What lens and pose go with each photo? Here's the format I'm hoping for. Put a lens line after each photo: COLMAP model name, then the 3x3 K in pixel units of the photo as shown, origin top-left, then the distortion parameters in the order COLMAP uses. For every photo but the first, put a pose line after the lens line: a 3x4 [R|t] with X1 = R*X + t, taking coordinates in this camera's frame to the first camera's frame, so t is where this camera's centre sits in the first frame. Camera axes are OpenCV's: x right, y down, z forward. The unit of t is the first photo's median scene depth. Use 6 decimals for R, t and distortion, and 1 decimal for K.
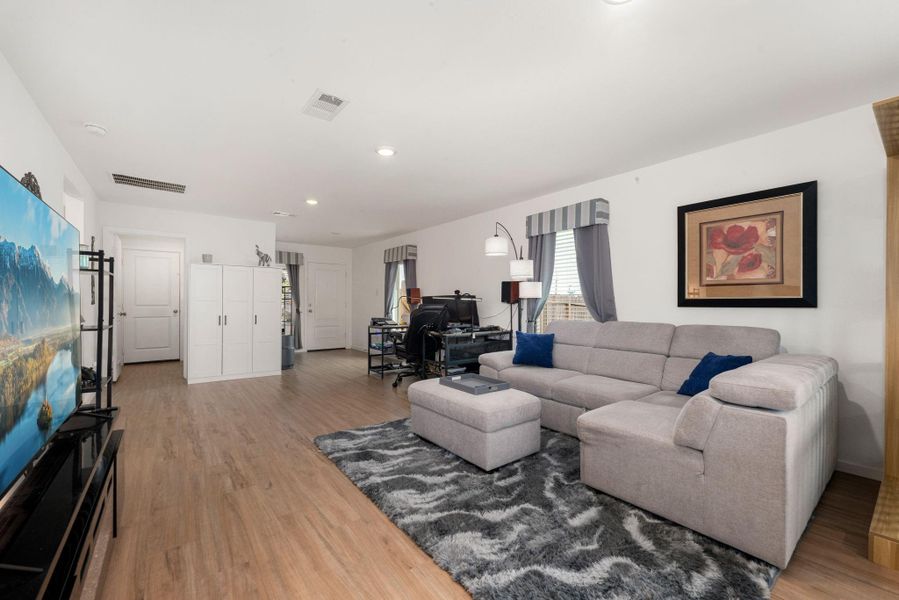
lens RADIAL K [[369.3, 0, 451.0], [0, 369.3, 302.5], [0, 0, 1]] dist [0.001840, 0.000417]
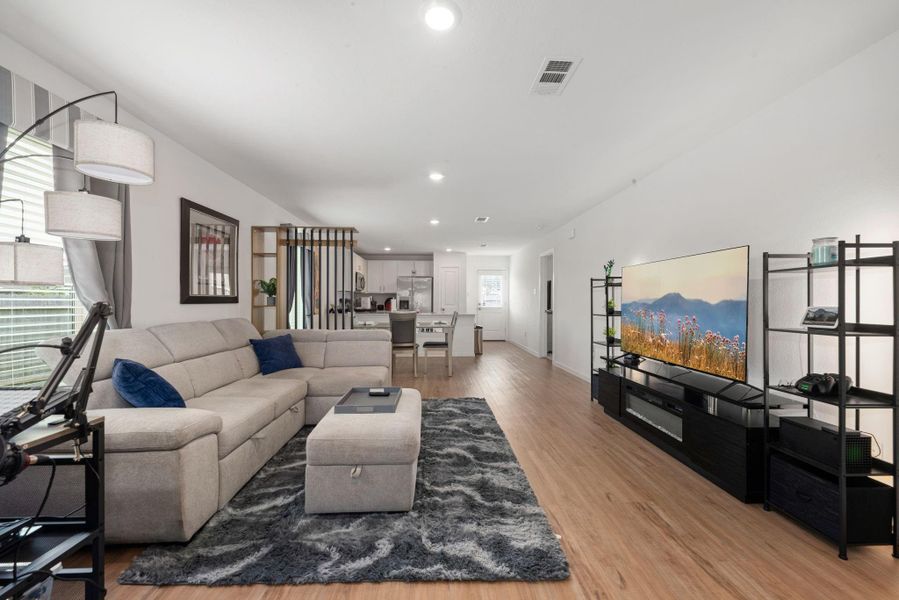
lens RADIAL K [[369.3, 0, 449.7], [0, 369.3, 304.2], [0, 0, 1]] dist [0.001840, 0.000417]
pose [[-0.824152, -0.006593, 0.566330, -0.345295], [-0.001403, 0.999953, 0.009599, 0.001609], [-0.566367, 0.007116, -0.824123, 1.002914]]
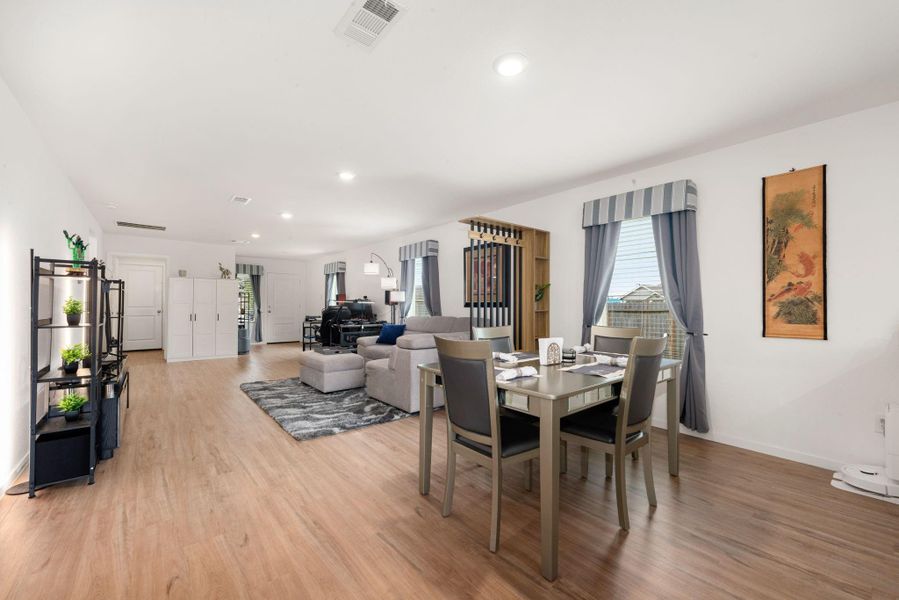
lens RADIAL K [[369.3, 0, 455.8], [0, 369.3, 299.7], [0, 0, 1]] dist [0.001840, 0.000417]
pose [[0.999436, 0.000779, 0.033566, 0.407064], [-0.000318, 0.999906, -0.013713, 0.000553], [-0.033574, 0.013695, 0.999342, -0.536042]]
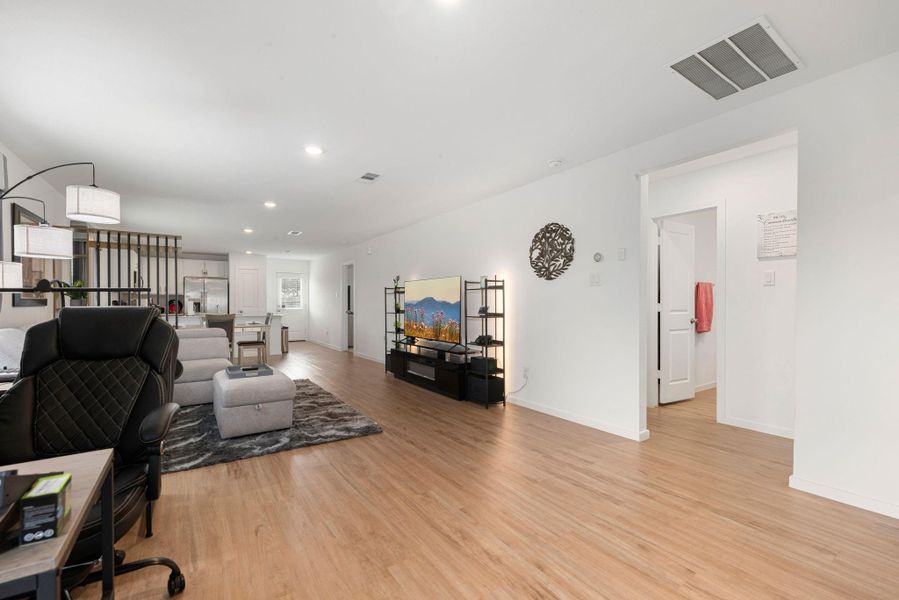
lens RADIAL K [[369.3, 0, 434.0], [0, 369.3, 307.6], [0, 0, 1]] dist [0.001840, 0.000417]
pose [[-0.995962, -0.002486, 0.089740, -0.410424], [-0.001257, 0.999905, 0.013760, -0.000773], [-0.089765, 0.013592, -0.995870, 1.369083]]
